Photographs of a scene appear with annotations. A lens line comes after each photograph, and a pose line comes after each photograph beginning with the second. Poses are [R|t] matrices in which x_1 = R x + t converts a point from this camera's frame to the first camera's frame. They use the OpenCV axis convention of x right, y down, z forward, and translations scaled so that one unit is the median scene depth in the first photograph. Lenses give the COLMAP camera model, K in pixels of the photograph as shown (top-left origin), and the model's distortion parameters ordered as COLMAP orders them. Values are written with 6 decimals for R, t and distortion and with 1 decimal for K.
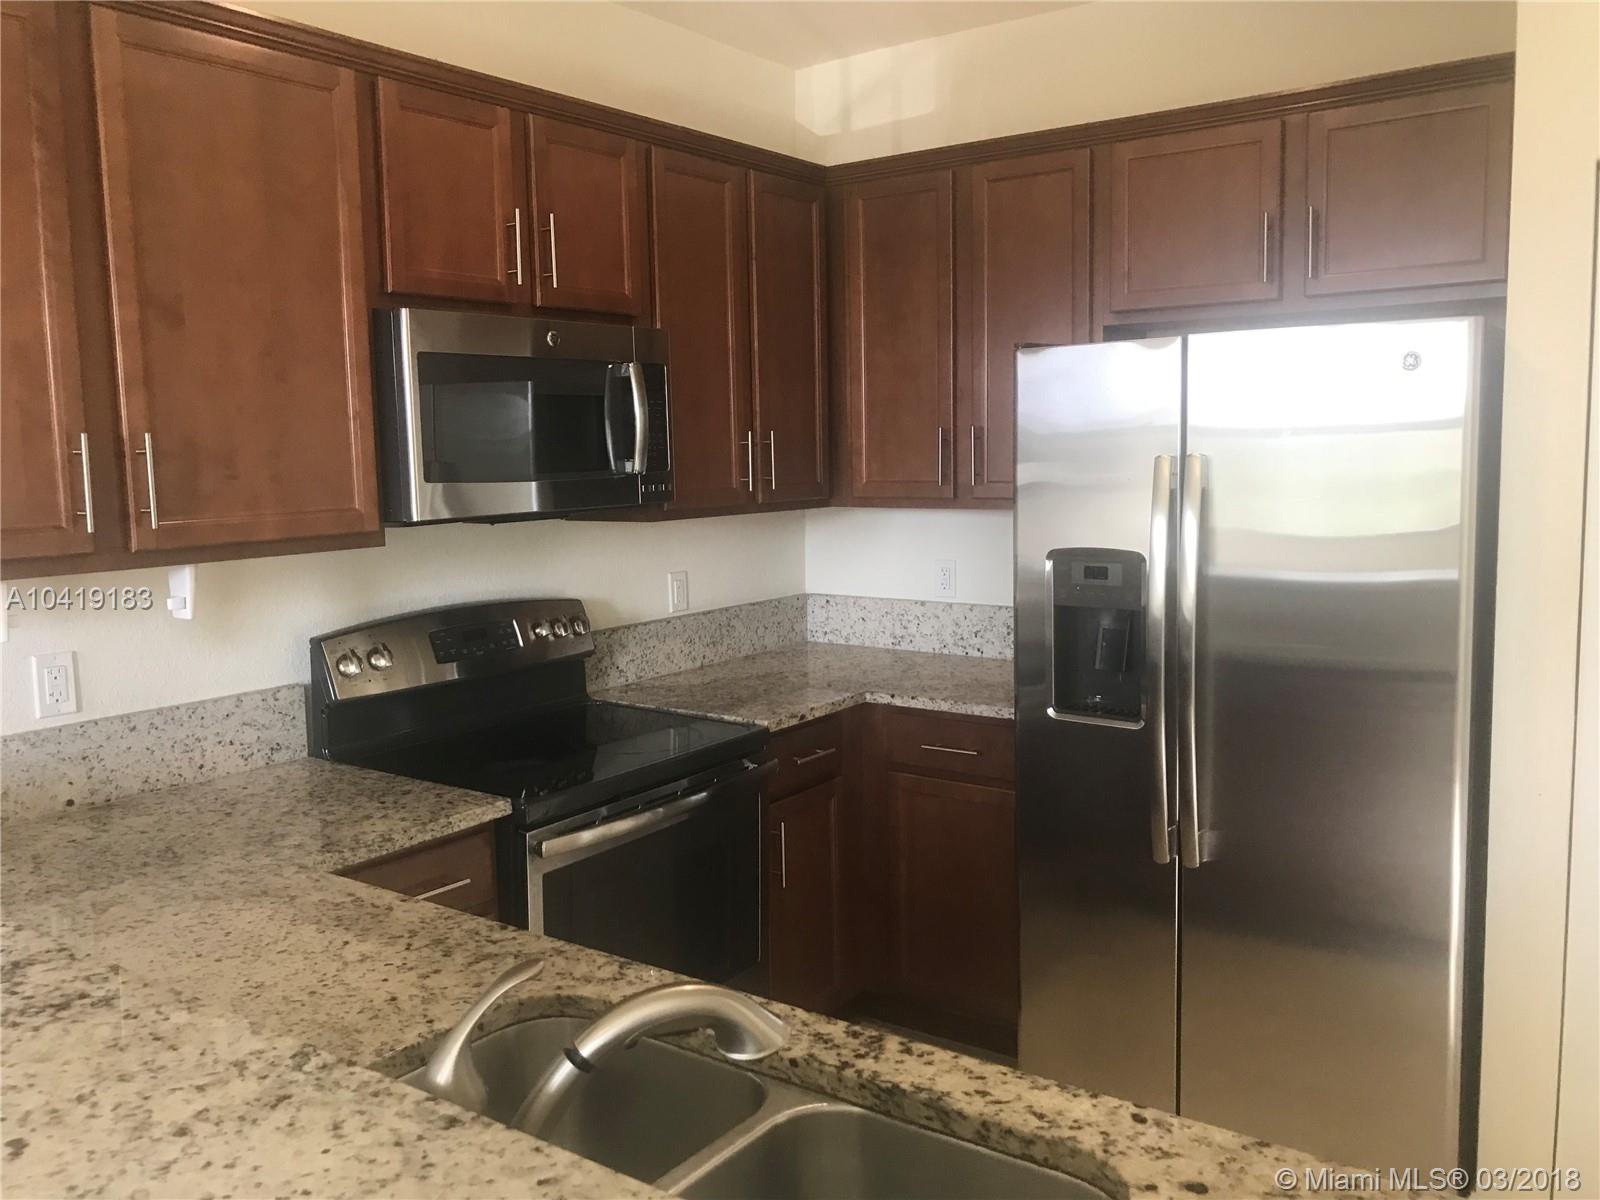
lens RADIAL K [[1315.3, 0, 800.0], [0, 1315.3, 600.0], [0, 0, 1]] dist [-0.006487, -0.007437]
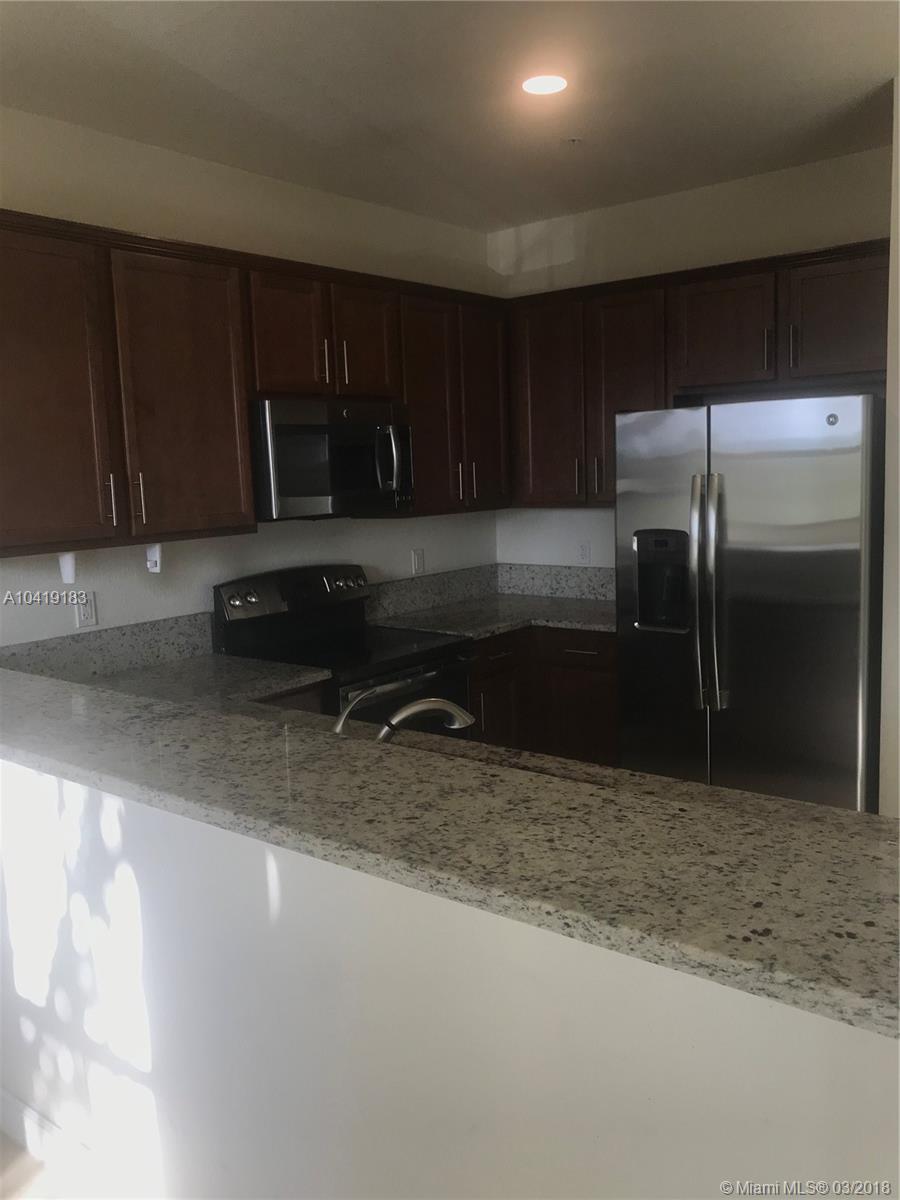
lens RADIAL K [[986.5, 0, 450.0], [0, 986.5, 600.0], [0, 0, 1]] dist [-0.006487, -0.007437]
pose [[0.998507, -0.009905, -0.053727, 0.016772], [0.010905, 0.999772, 0.018350, 0.025703], [0.053533, -0.018909, 0.998387, -0.296375]]
